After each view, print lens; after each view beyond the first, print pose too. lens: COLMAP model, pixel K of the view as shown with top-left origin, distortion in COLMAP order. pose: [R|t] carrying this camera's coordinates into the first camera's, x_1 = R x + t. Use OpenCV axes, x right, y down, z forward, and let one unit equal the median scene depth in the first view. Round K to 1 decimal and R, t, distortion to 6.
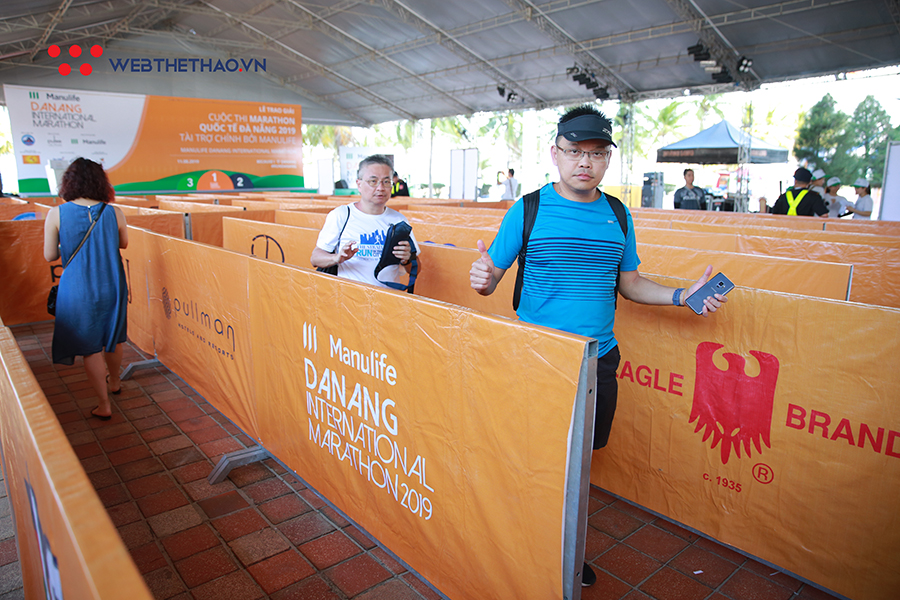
lens RADIAL K [[595.5, 0, 450.0], [0, 595.5, 300.0], [0, 0, 1]] dist [-0.106987, 0.062952]
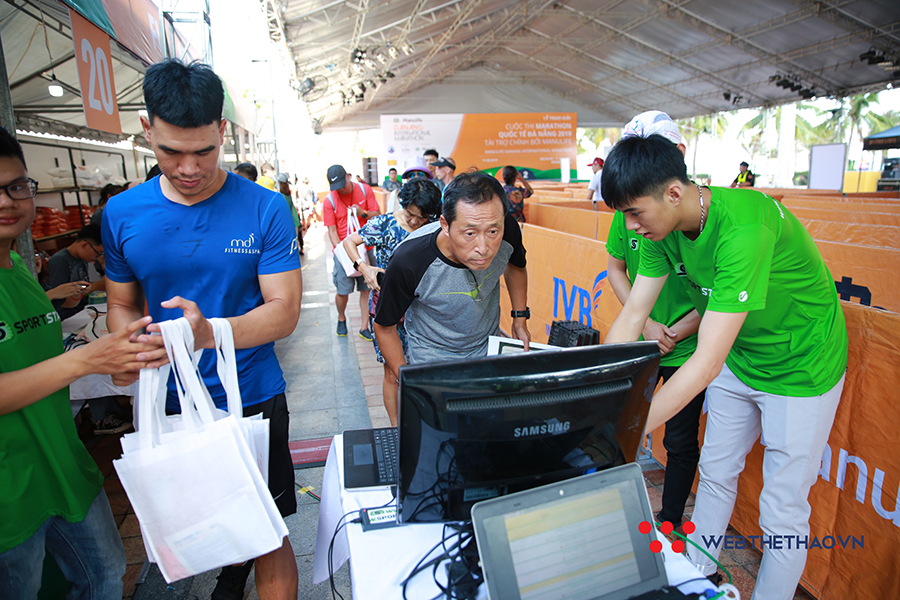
lens RADIAL K [[595.5, 0, 450.0], [0, 595.5, 300.0], [0, 0, 1]] dist [-0.106987, 0.062952]
pose [[0.877167, 0.069443, -0.475137, 0.150581], [-0.063977, 0.997567, 0.027688, 0.055987], [0.475904, 0.006111, 0.879476, -0.262684]]
